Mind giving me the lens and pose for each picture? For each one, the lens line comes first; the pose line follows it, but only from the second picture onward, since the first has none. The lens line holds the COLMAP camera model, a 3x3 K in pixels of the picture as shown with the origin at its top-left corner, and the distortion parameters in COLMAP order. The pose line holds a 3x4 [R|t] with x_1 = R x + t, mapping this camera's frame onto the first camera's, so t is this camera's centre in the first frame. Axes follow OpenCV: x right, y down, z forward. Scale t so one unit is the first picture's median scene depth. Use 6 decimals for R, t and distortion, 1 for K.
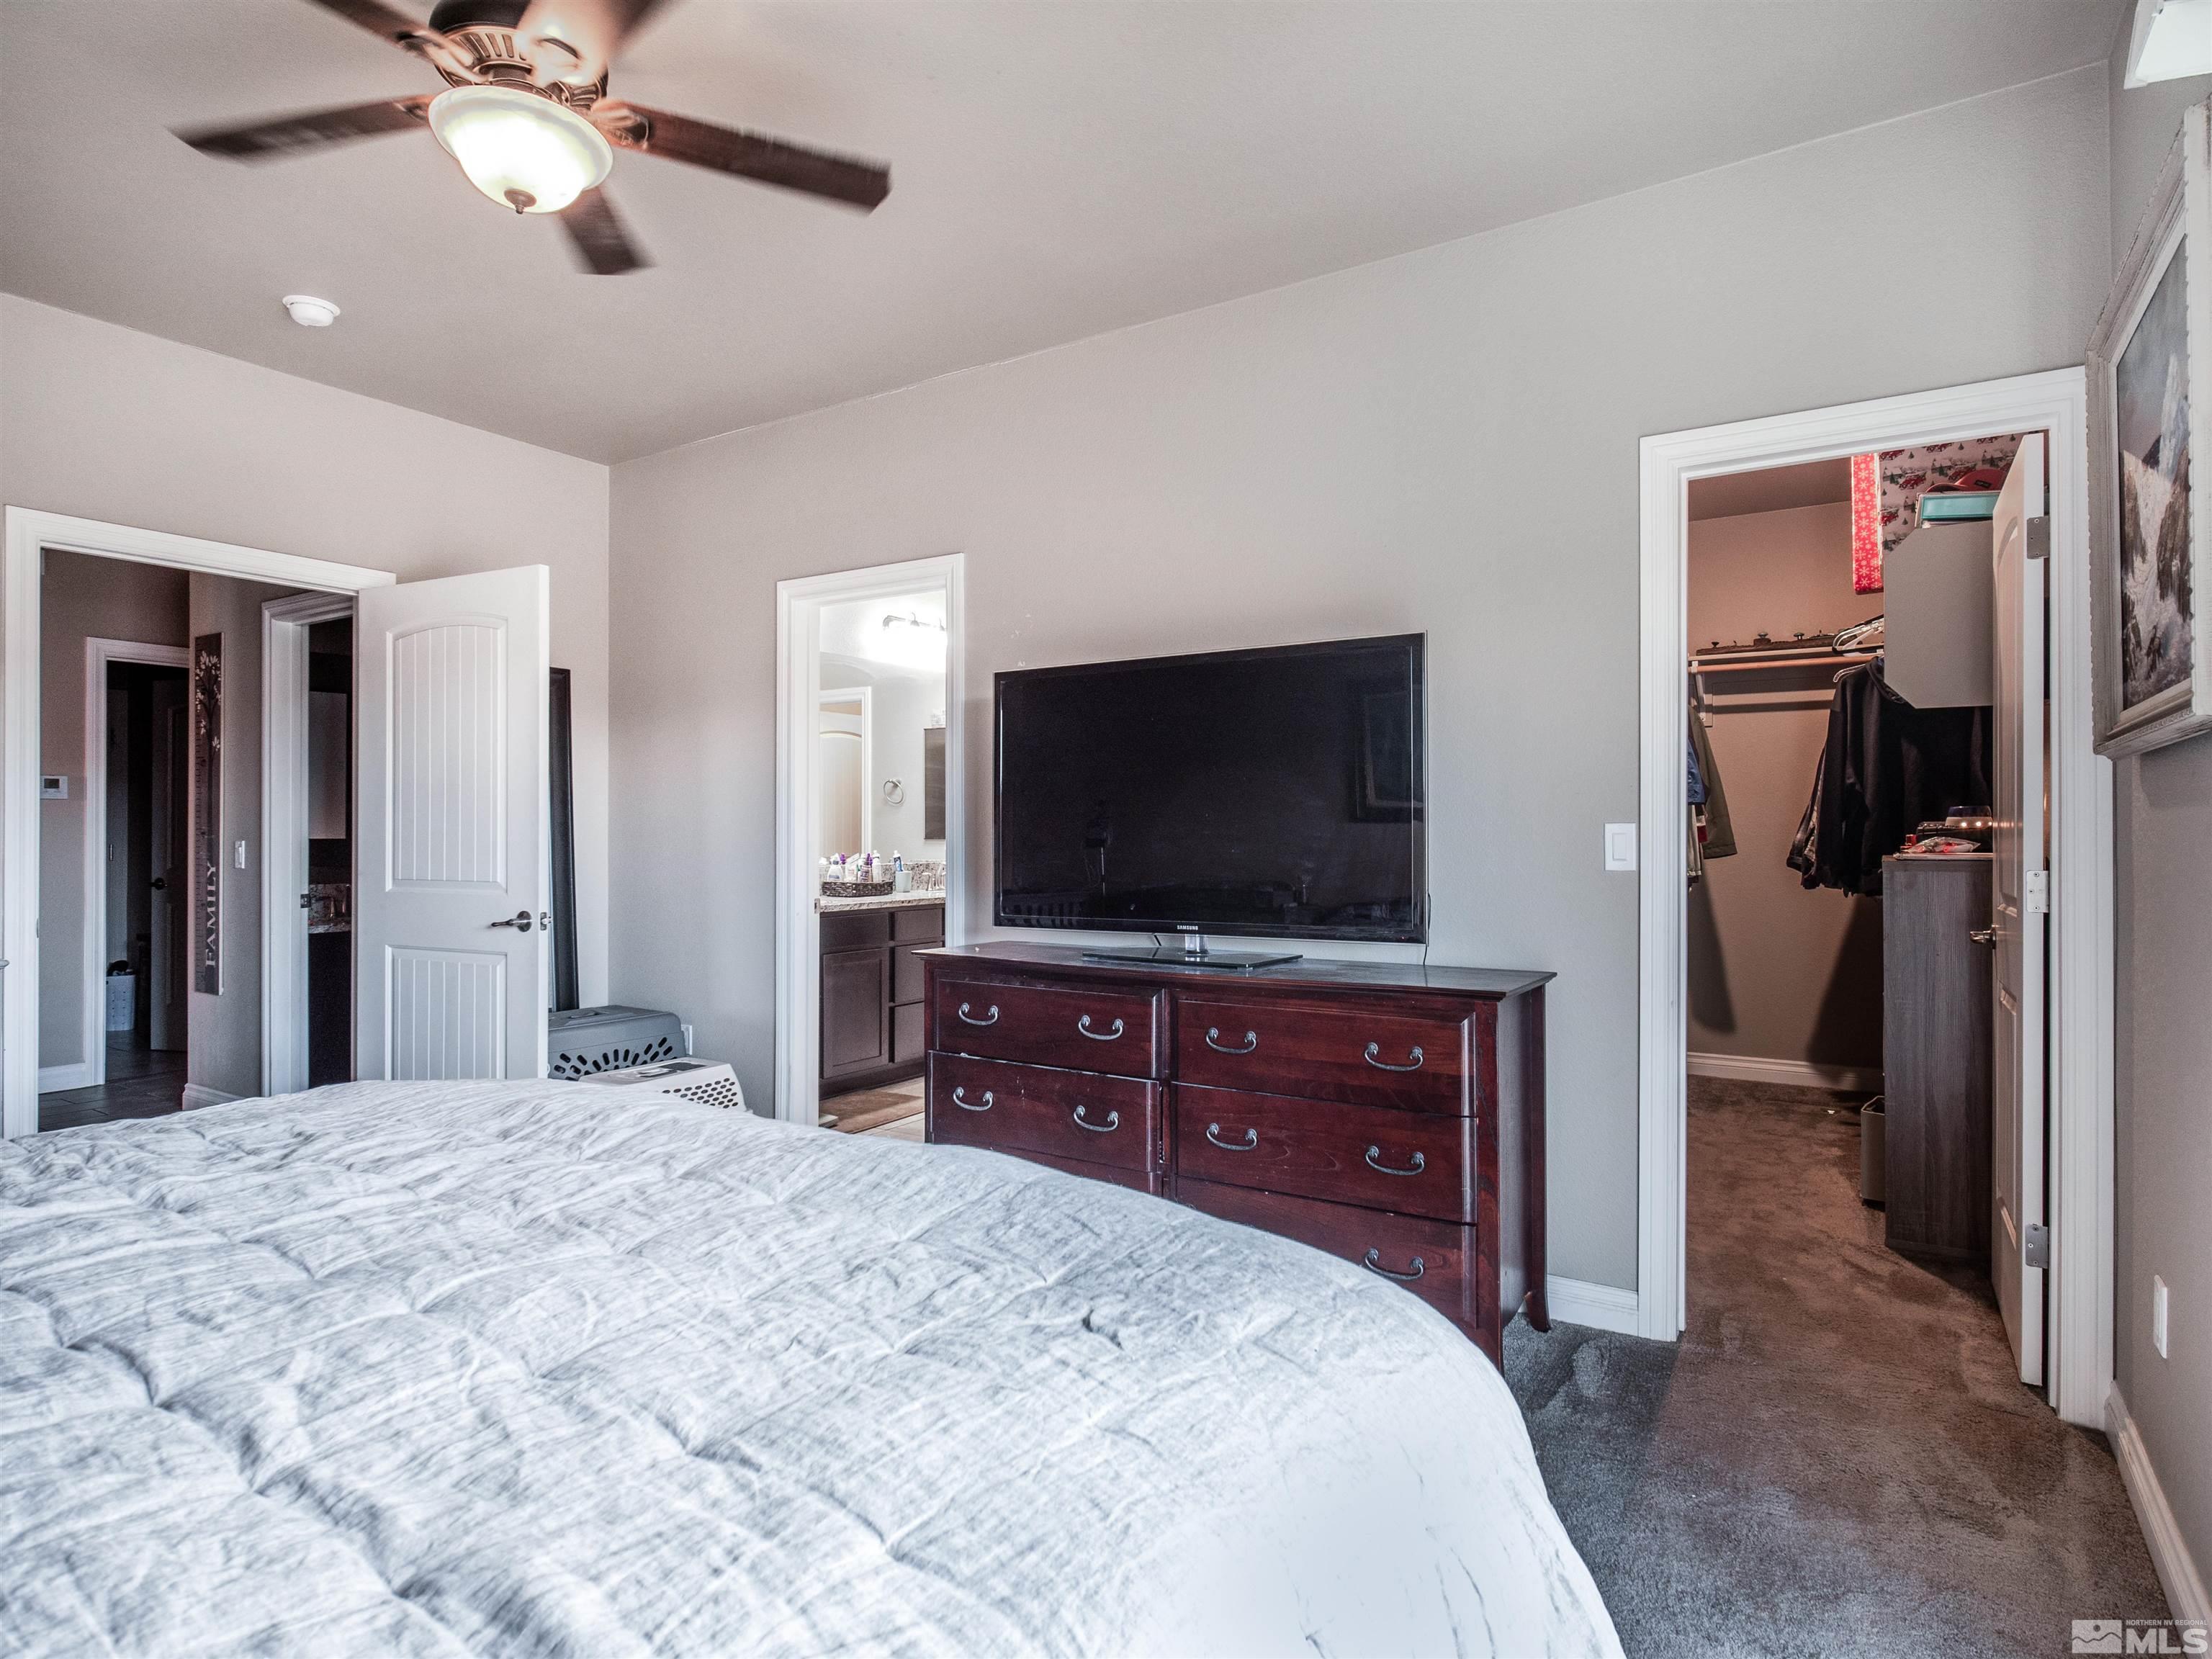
lens RADIAL K [[1209.8, 0, 1106.5], [0, 1209.8, 835.6], [0, 0, 1]] dist [0.003344, -0.007774]
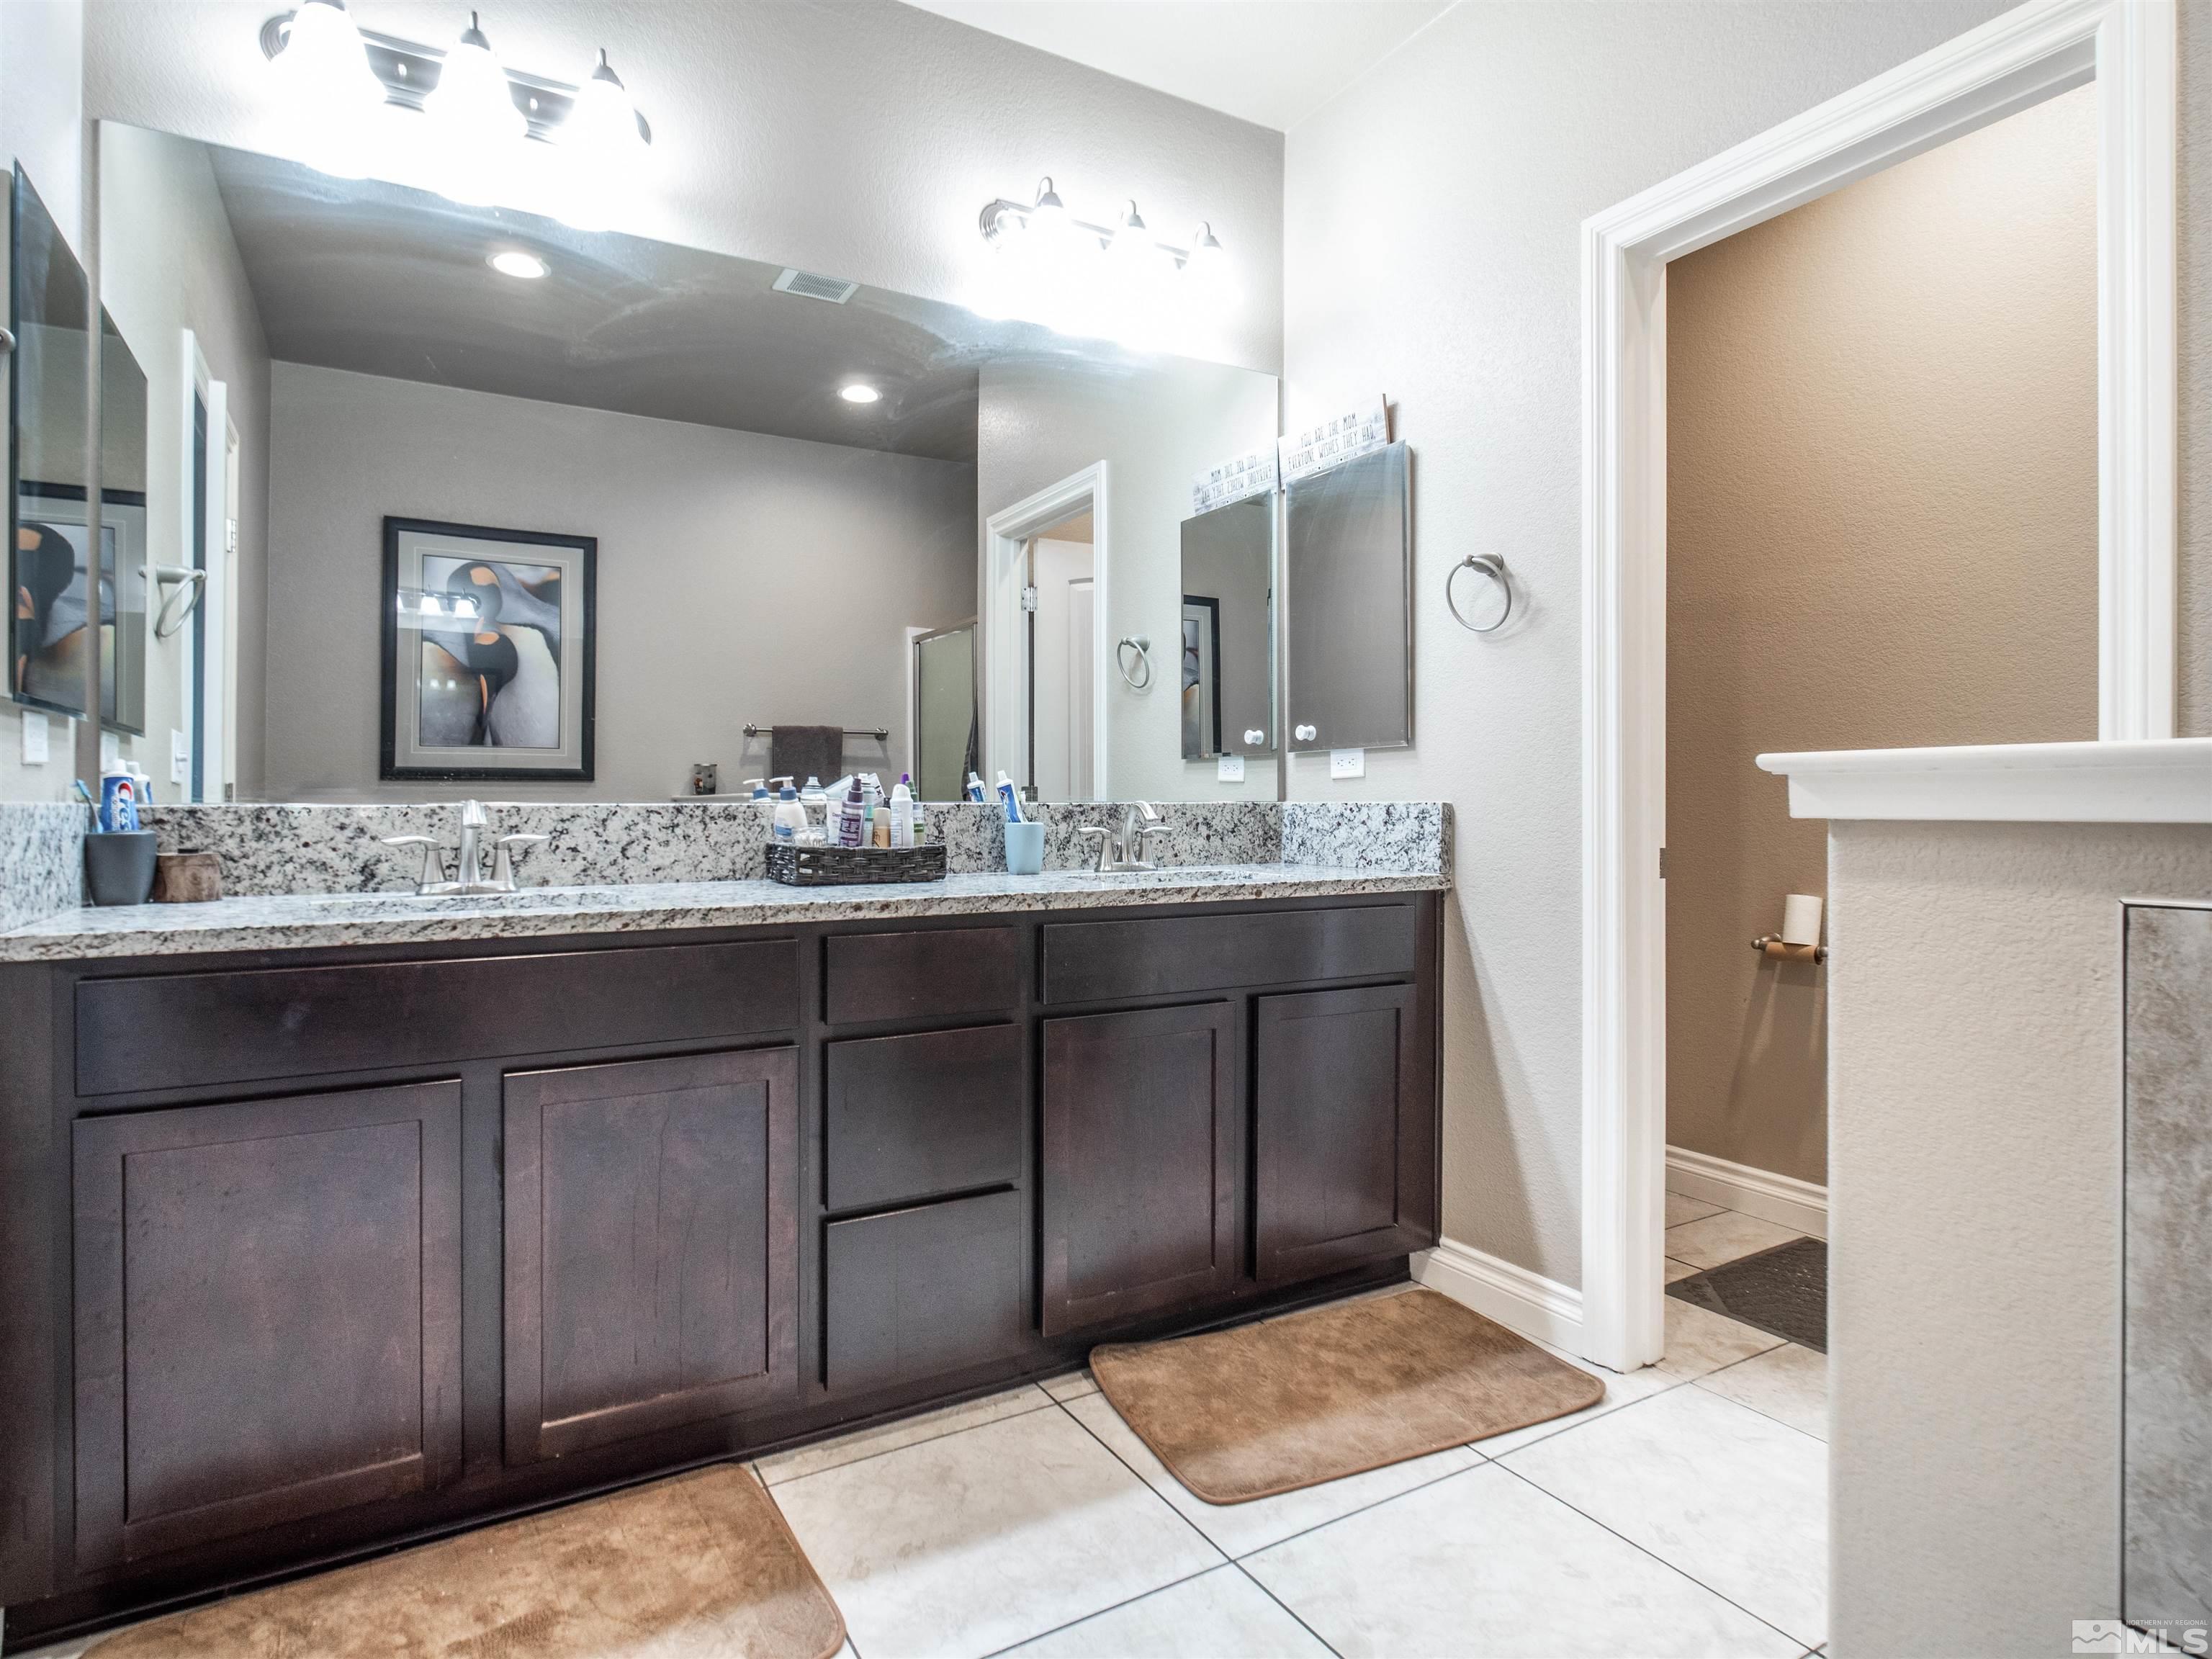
lens RADIAL K [[1209.8, 0, 1109.8], [0, 1209.8, 797.6], [0, 0, 1]] dist [0.003344, -0.007774]
pose [[0.889097, -0.004353, -0.457698, 0.046925], [0.004210, 0.999990, -0.001333, 0.023364], [0.457700, -0.000742, 0.889106, 0.683154]]
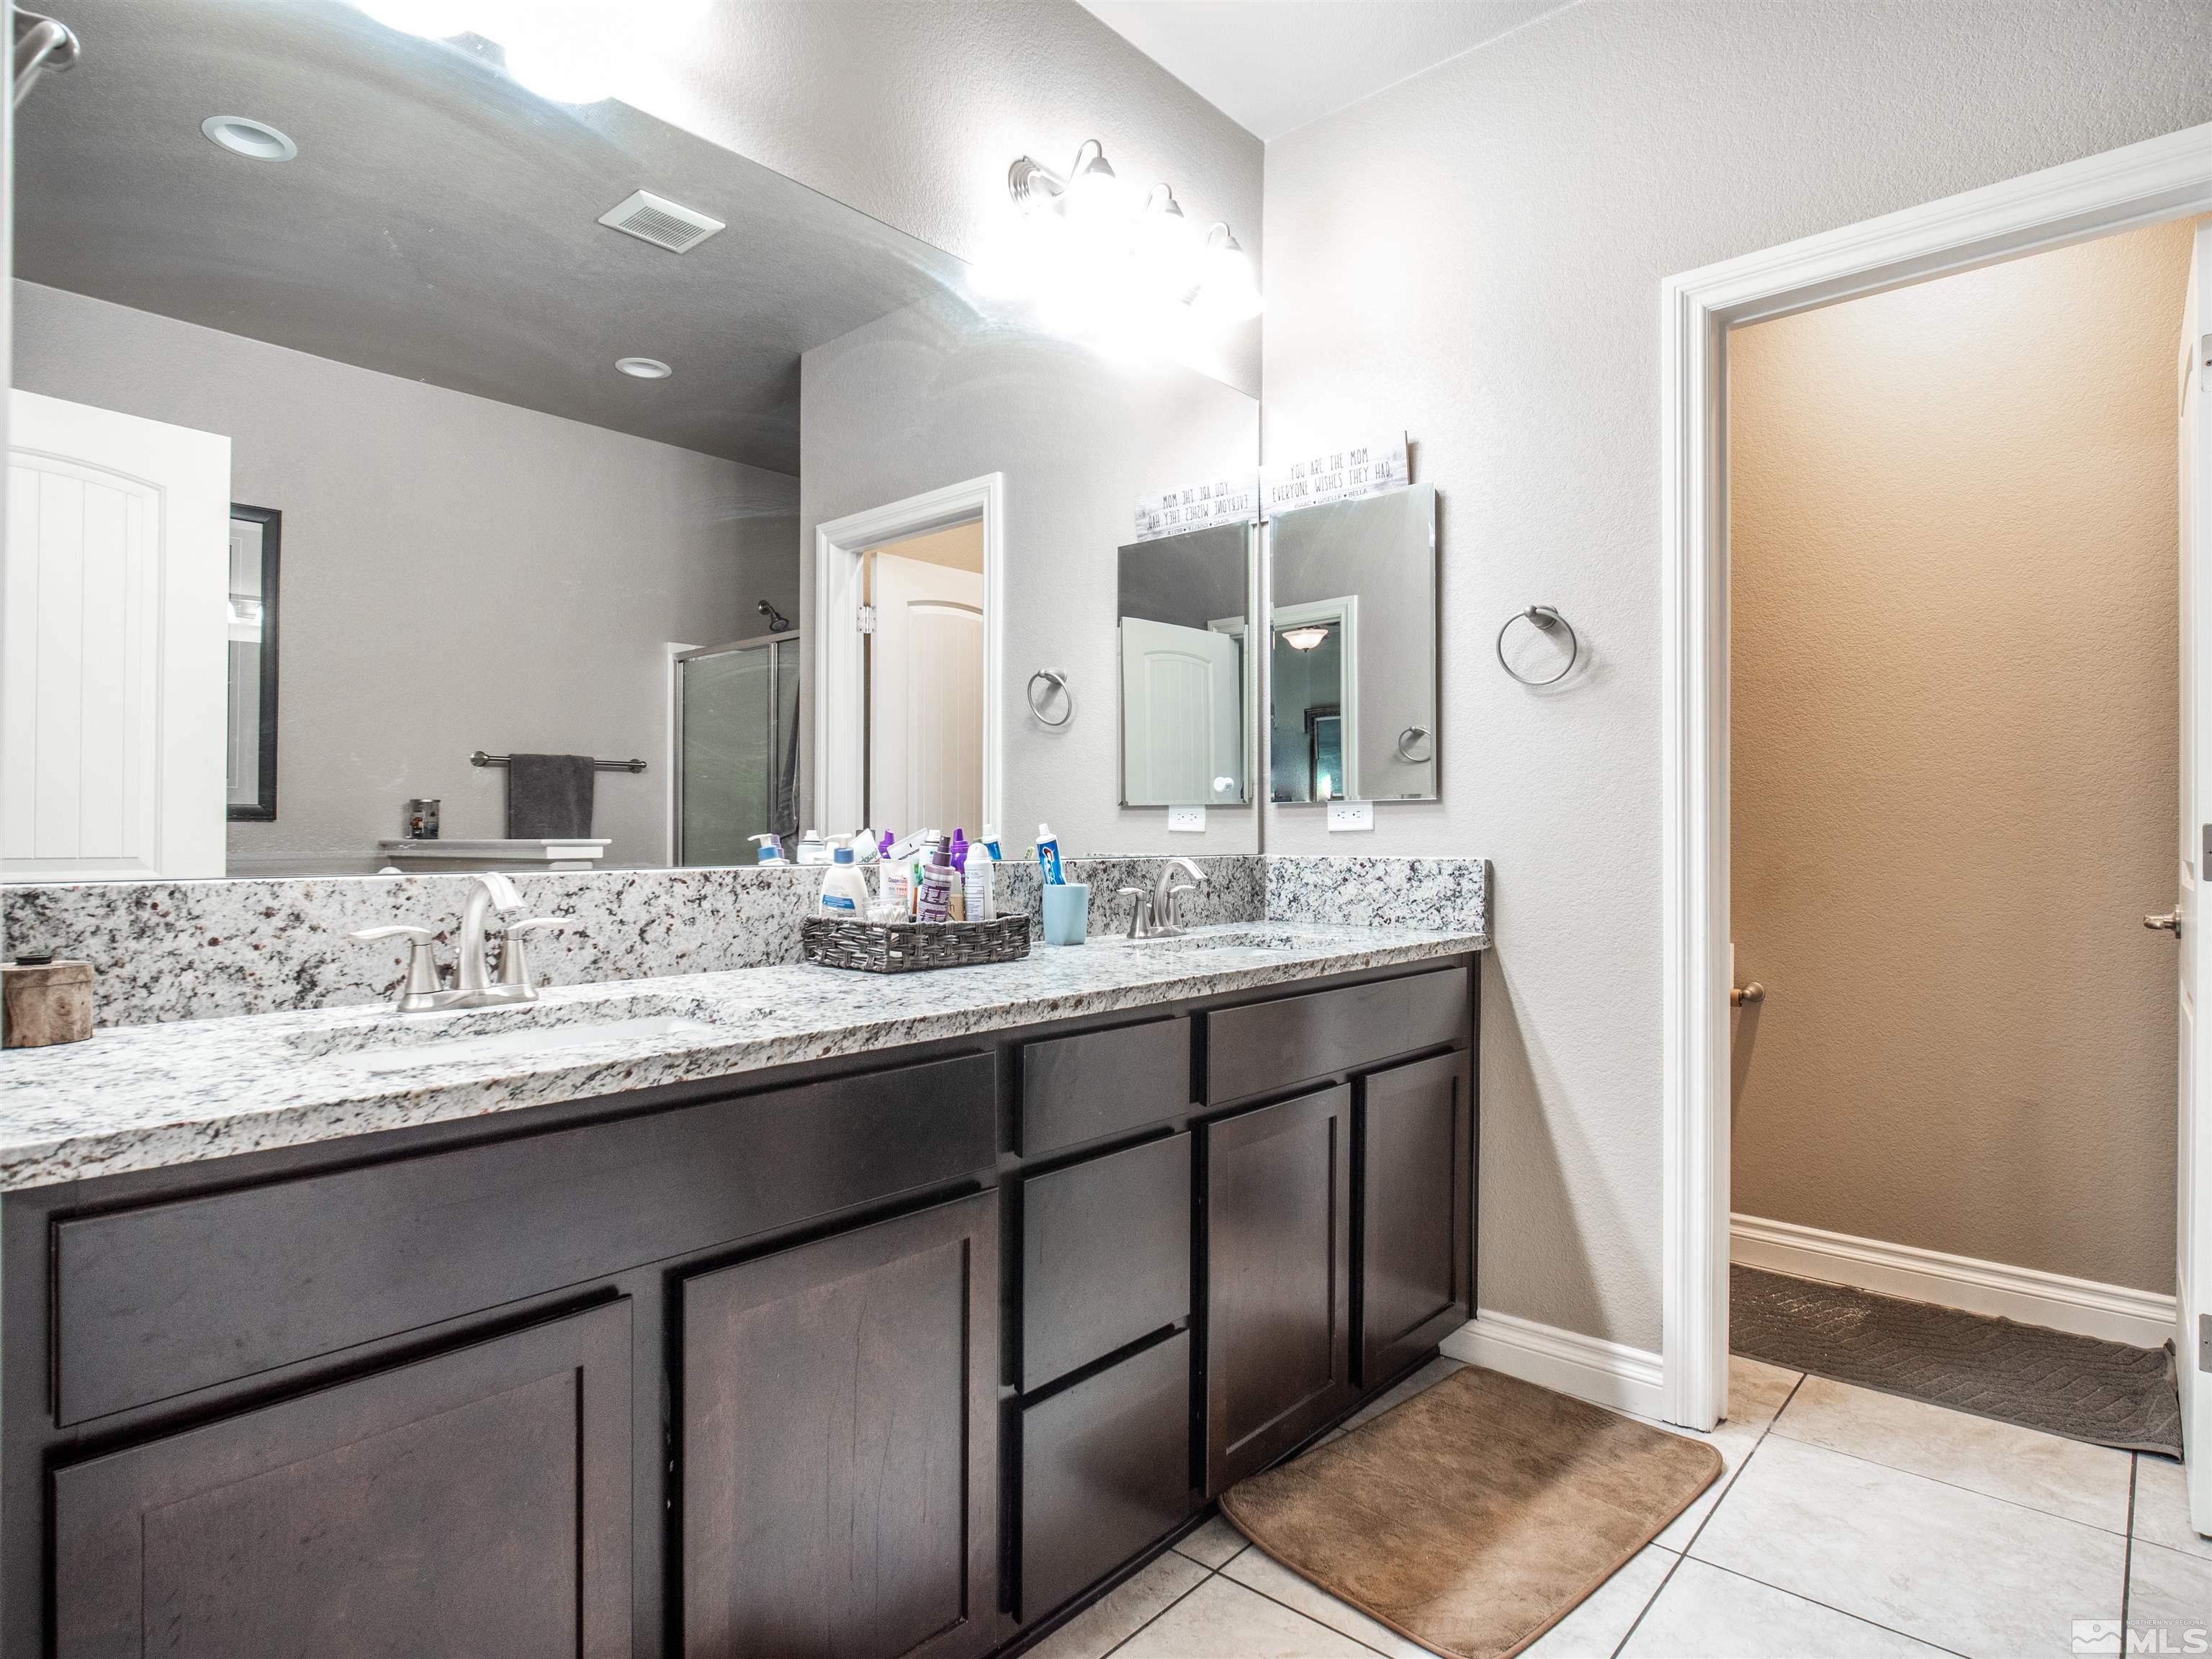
lens RADIAL K [[1209.8, 0, 1093.9], [0, 1209.8, 826.7], [0, 0, 1]] dist [0.003344, -0.007774]
pose [[0.987262, -0.000275, -0.159102, -0.108844], [0.000073, 0.999999, -0.001274, 0.014475], [0.159102, 0.001246, 0.987261, 0.687266]]
